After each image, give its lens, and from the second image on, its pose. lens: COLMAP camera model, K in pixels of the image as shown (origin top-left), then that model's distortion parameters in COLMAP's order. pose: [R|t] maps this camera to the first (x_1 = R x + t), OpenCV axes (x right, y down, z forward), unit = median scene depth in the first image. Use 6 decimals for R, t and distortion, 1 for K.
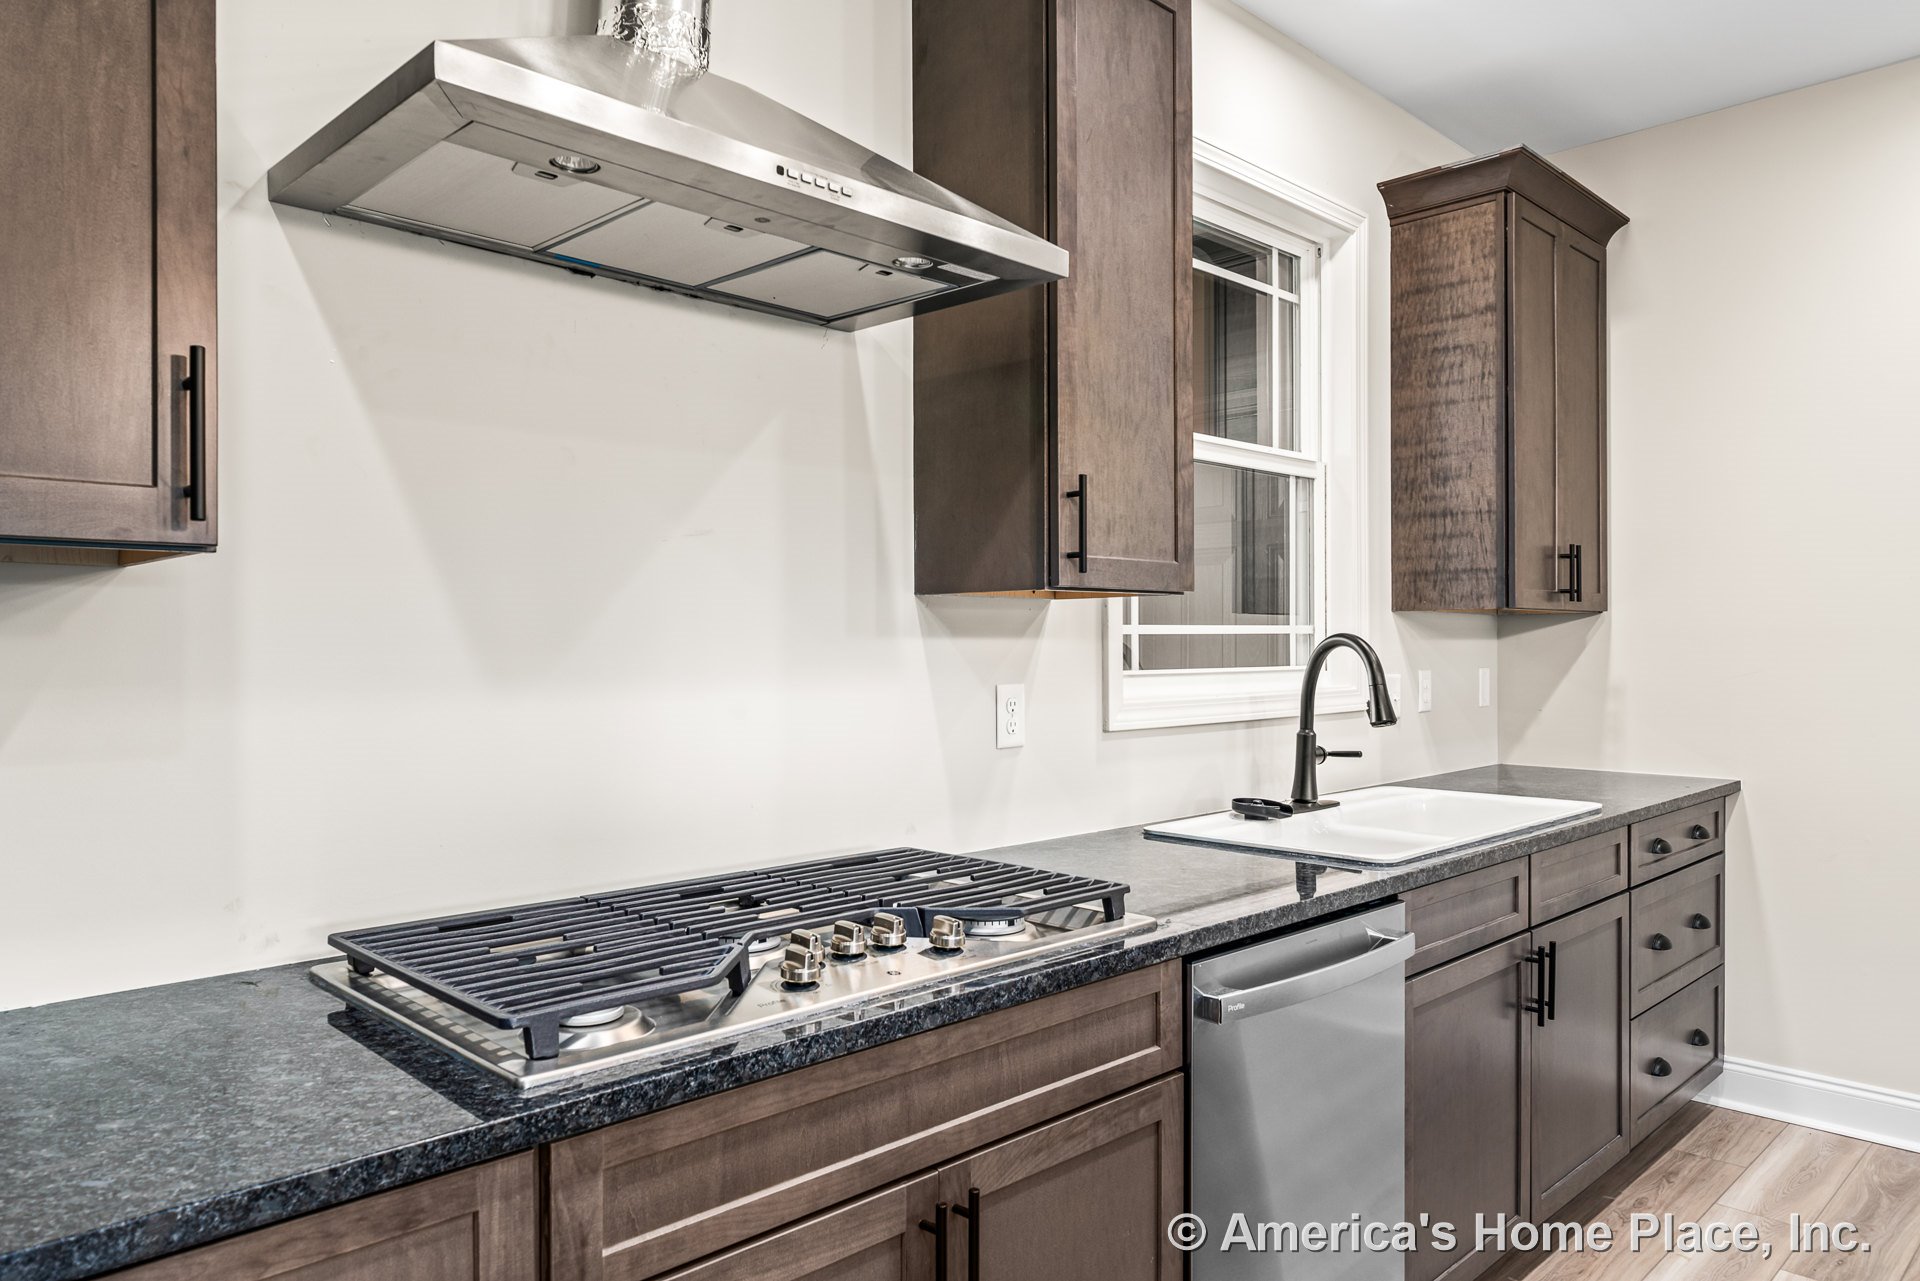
lens RADIAL K [[1285.6, 0, 937.0], [0, 1285.6, 641.8], [0, 0, 1]] dist [0.005190, 0.001619]
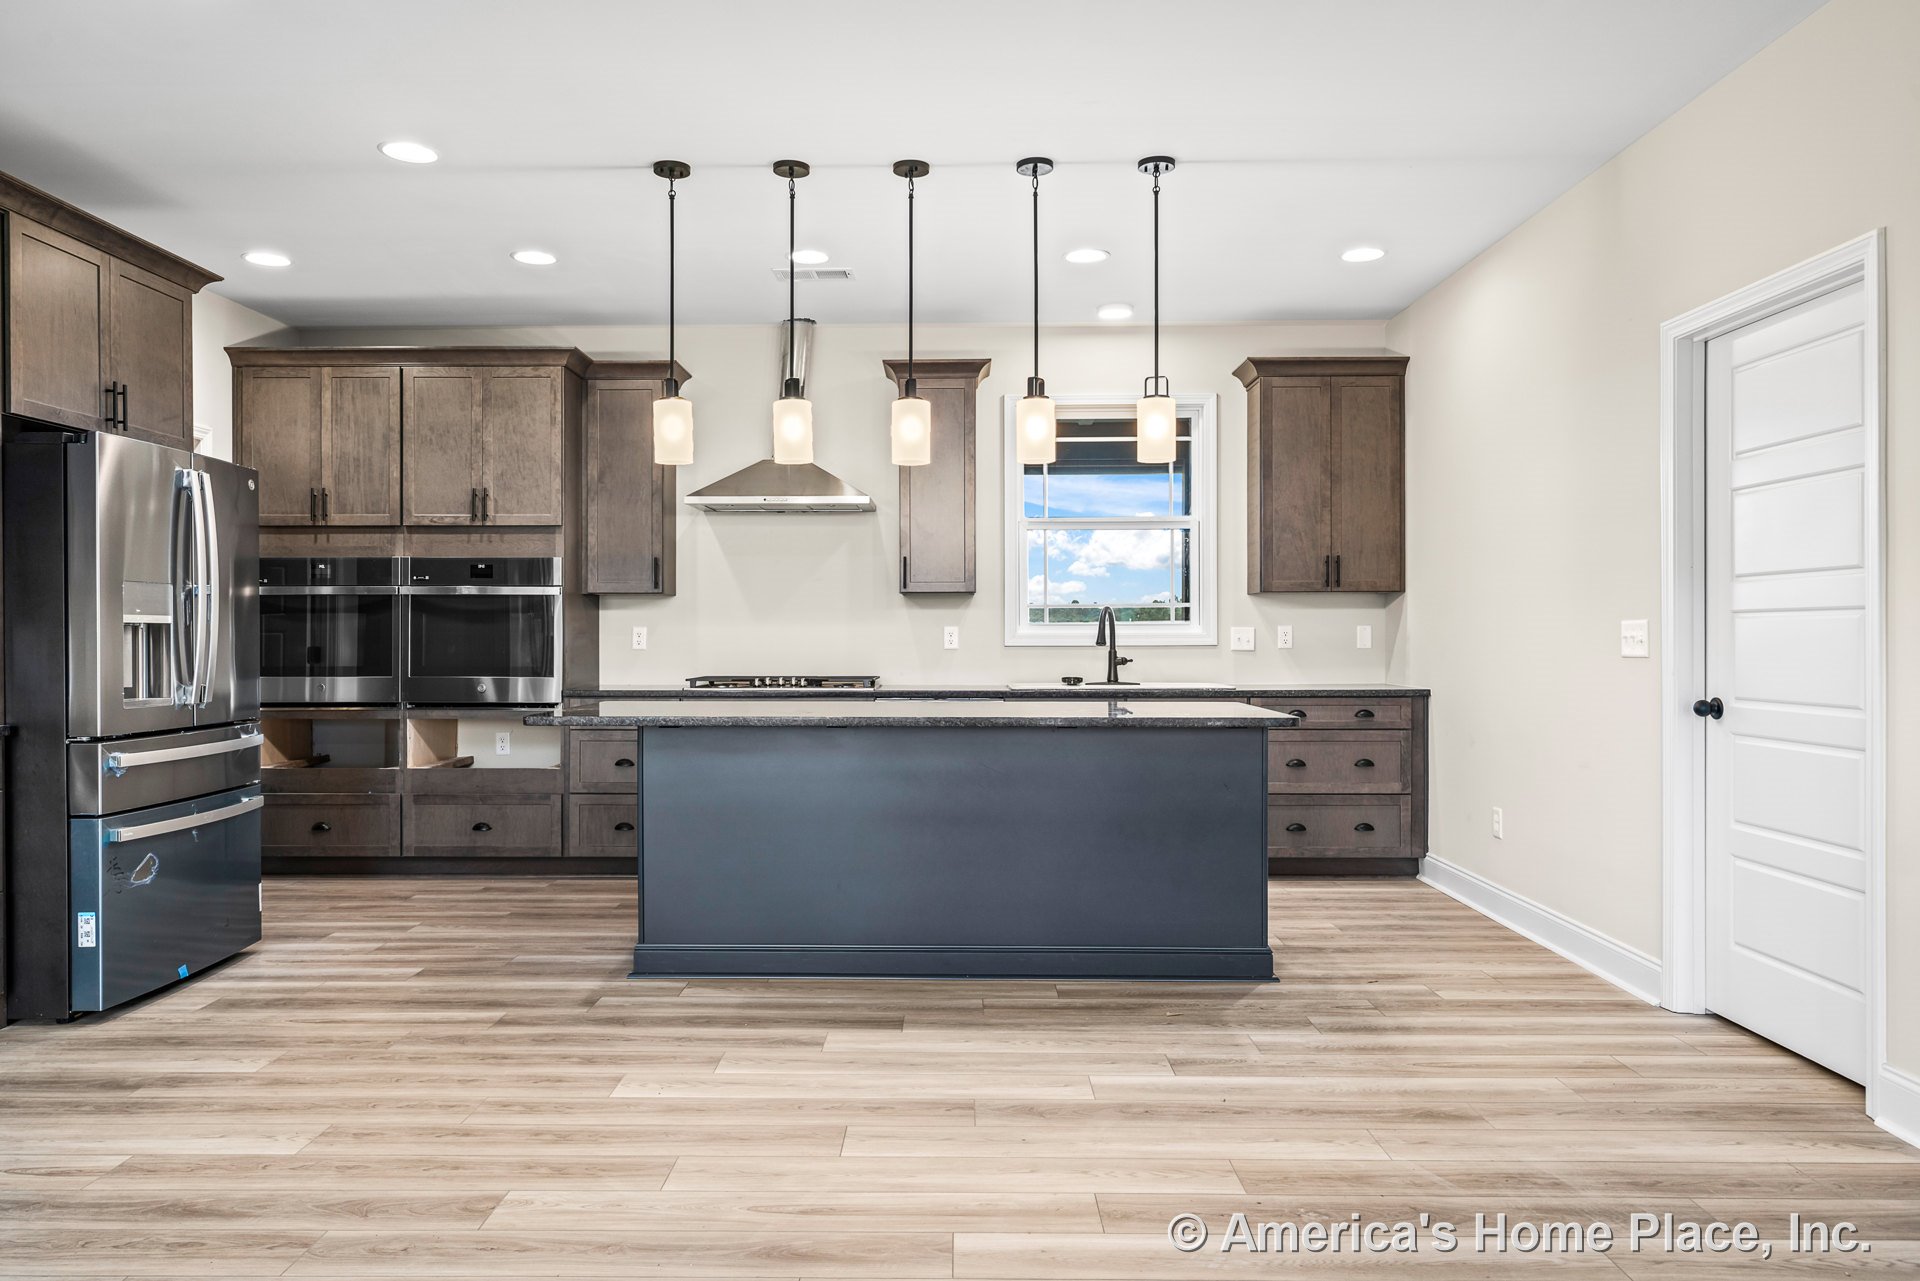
lens RADIAL K [[1285.6, 0, 937.0], [0, 1285.6, 641.8], [0, 0, 1]] dist [0.005190, 0.001619]
pose [[0.704425, 0.004906, -0.709762, 2.071036], [0.002279, 0.999955, 0.009173, 0.041927], [0.709775, -0.008079, 0.704382, -0.999273]]
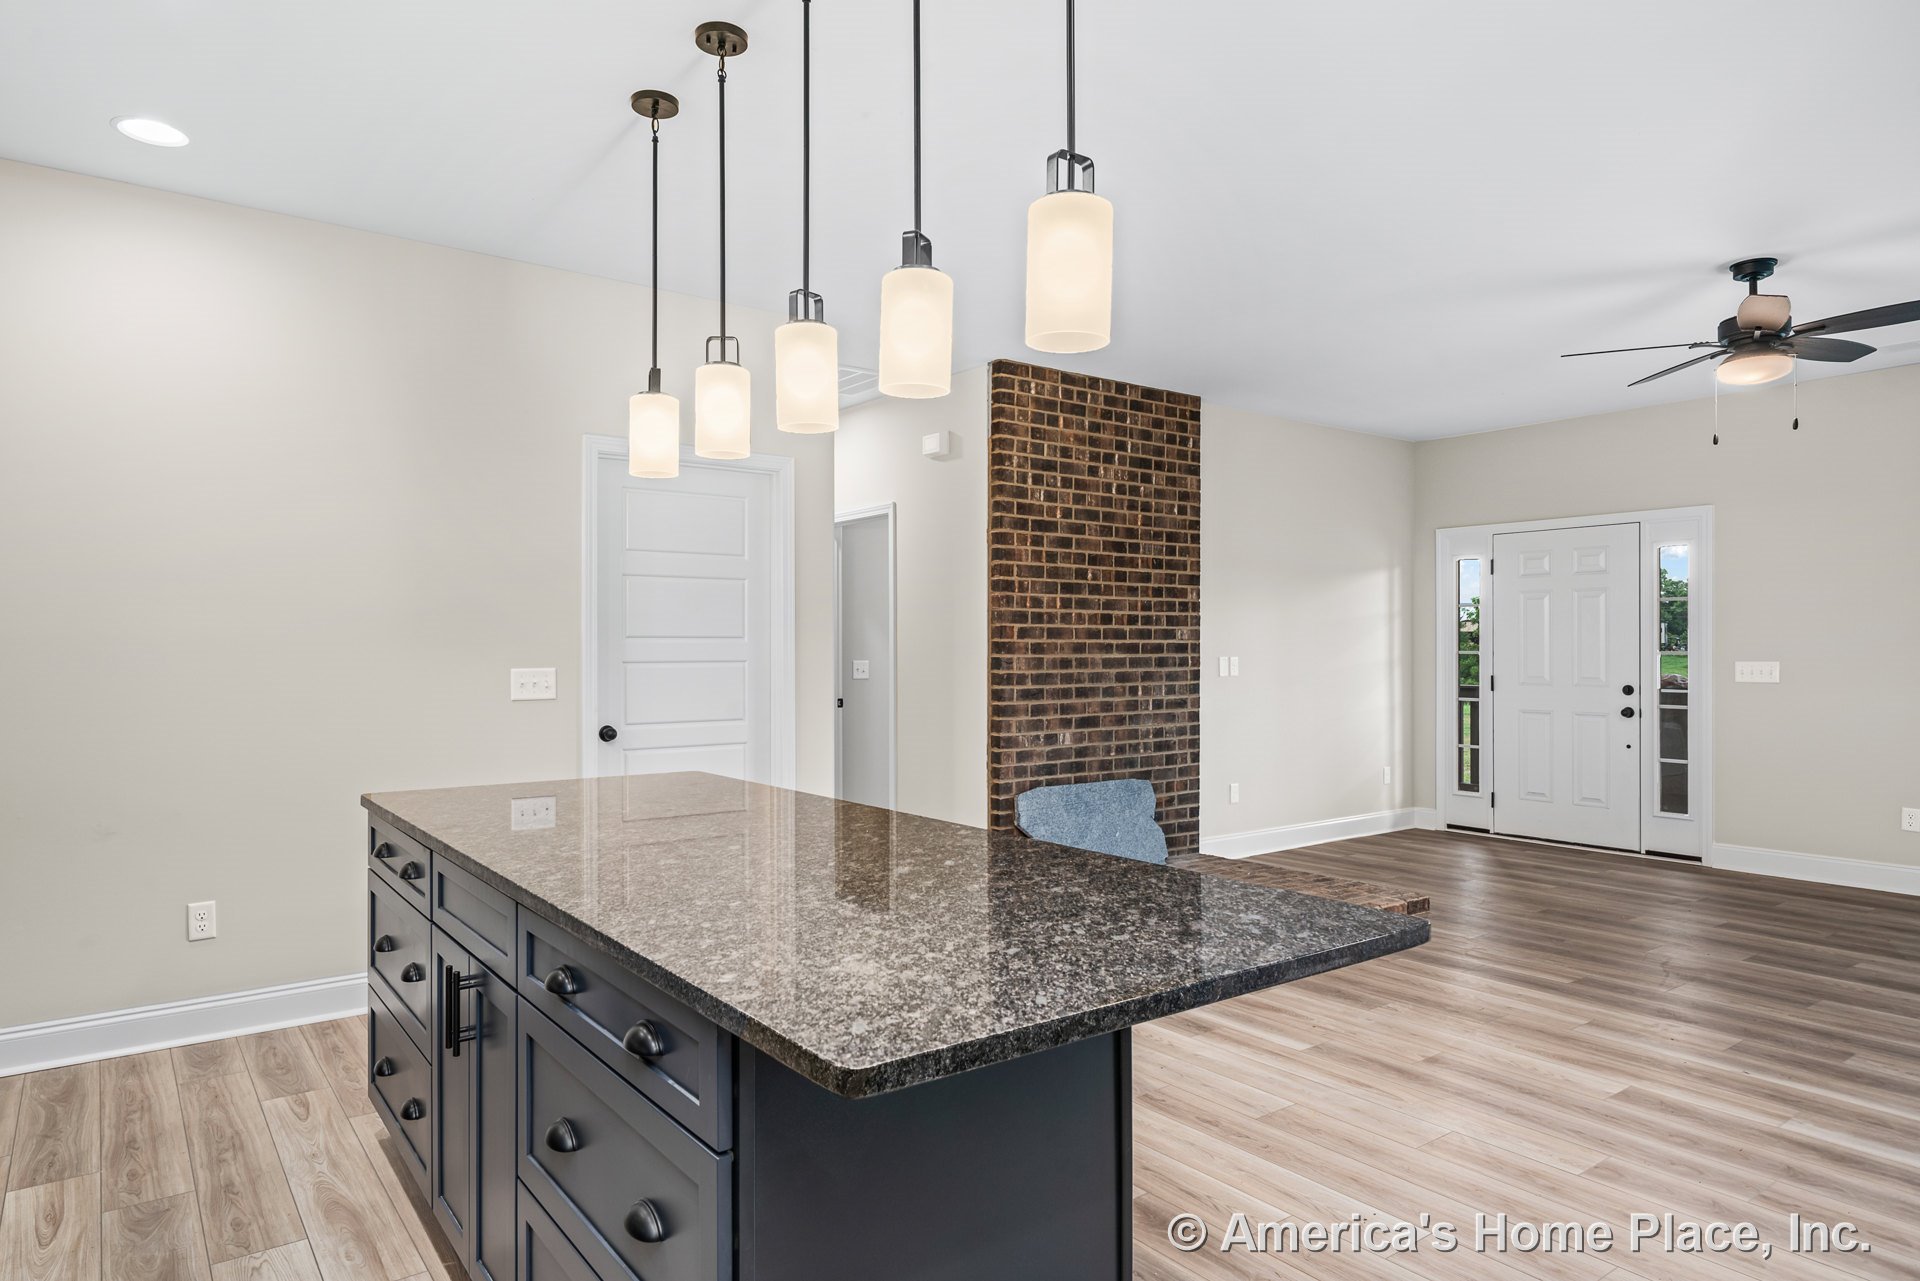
lens RADIAL K [[1134.4, 0, 960.0], [0, 1134.4, 640.5], [0, 0, 1]] dist [0.000685, 0.000142]
pose [[0.126356, 0.008625, 0.991948, -0.274216], [-0.002357, 0.999962, -0.008394, -0.000342], [-0.991982, -0.001278, 0.126371, 0.027738]]
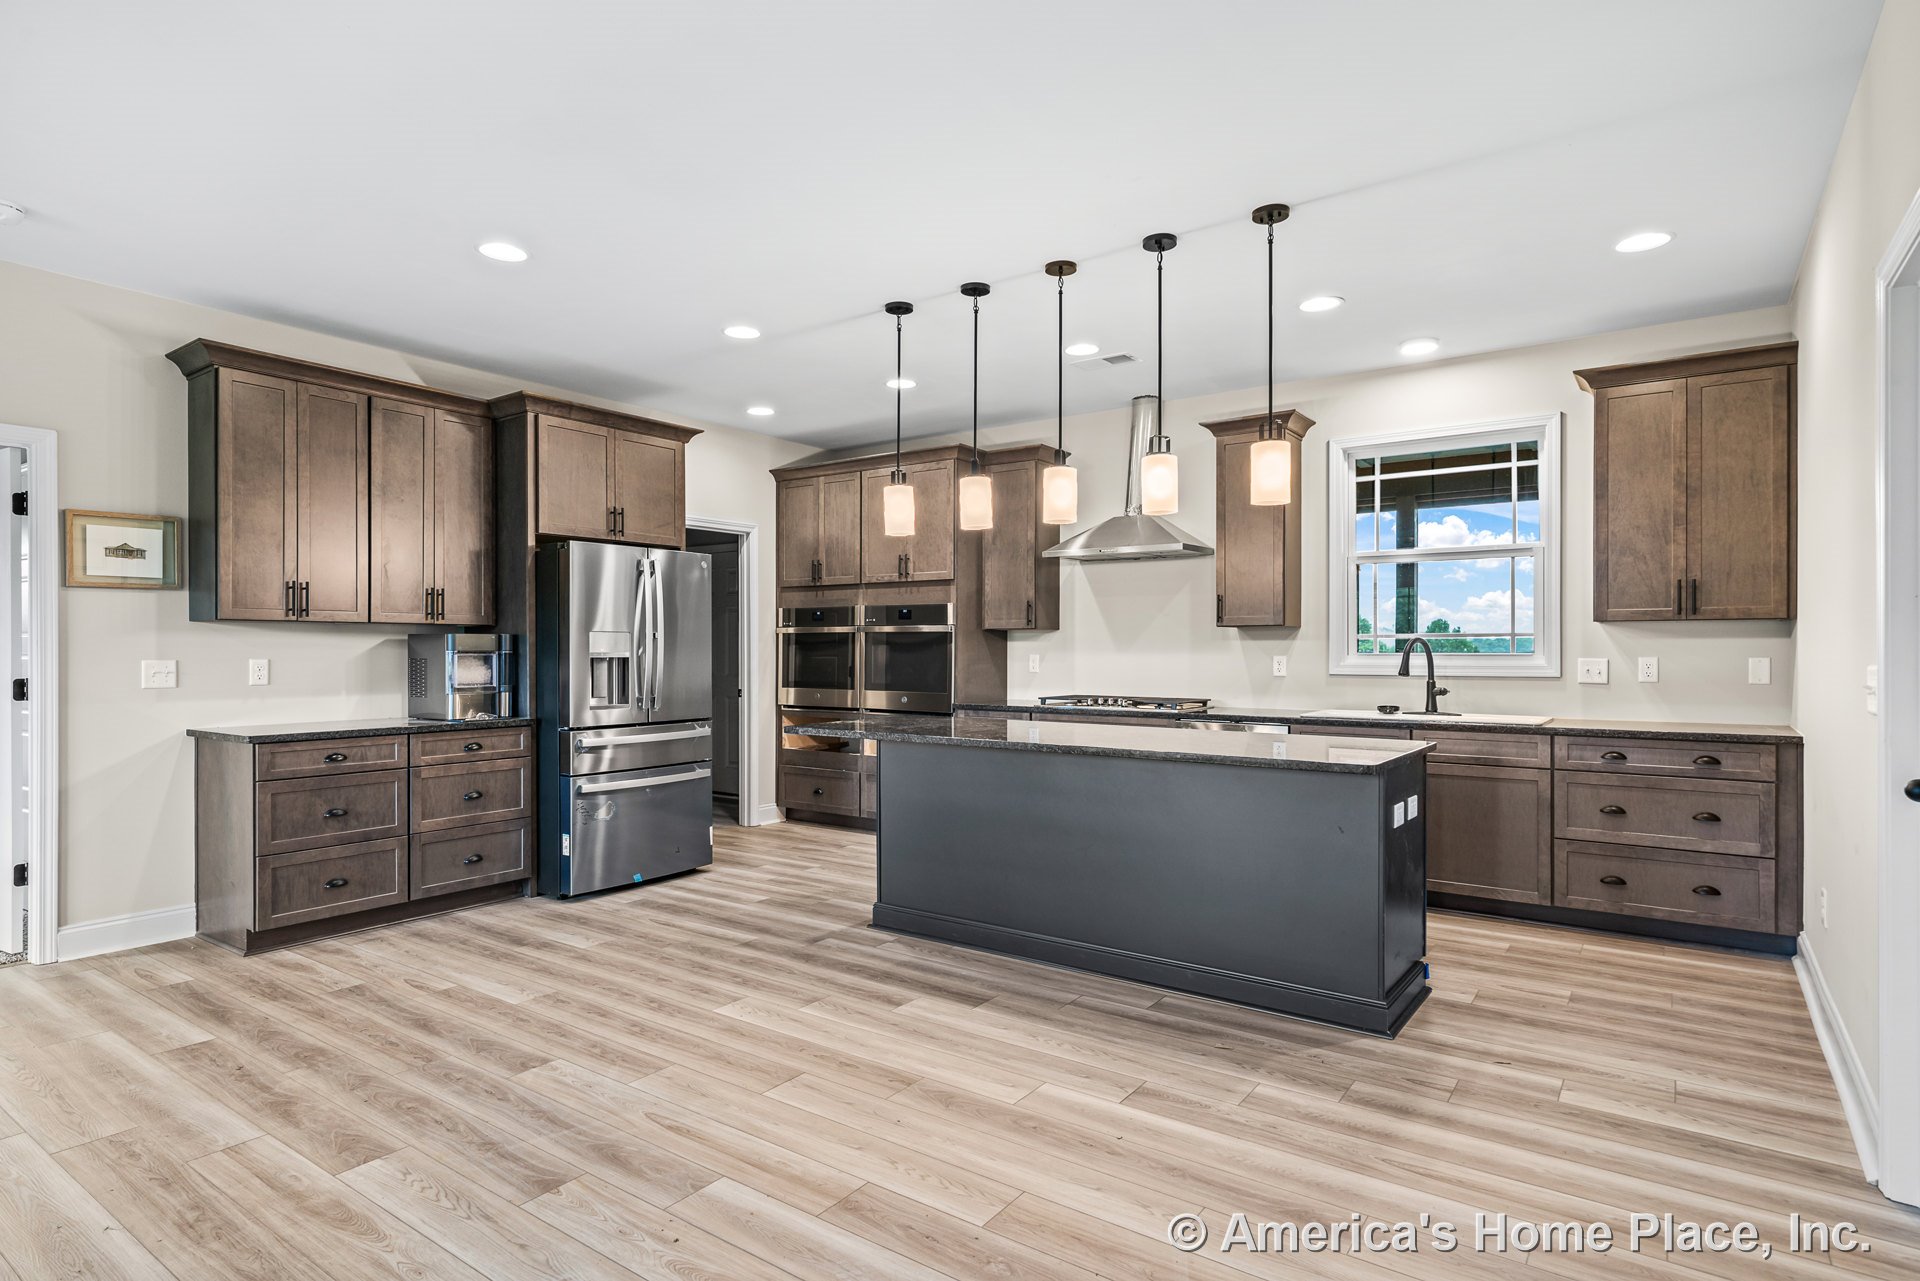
lens RADIAL K [[1017.4, 0, 946.0], [0, 1017.4, 650.0], [0, 0, 1]] dist [0.009678, -0.000247]
pose [[0.171353, 0.003786, -0.985202, 2.377335], [0.002597, 0.999987, 0.004295, 0.007322], [0.985206, -0.003294, 0.171341, -0.191658]]
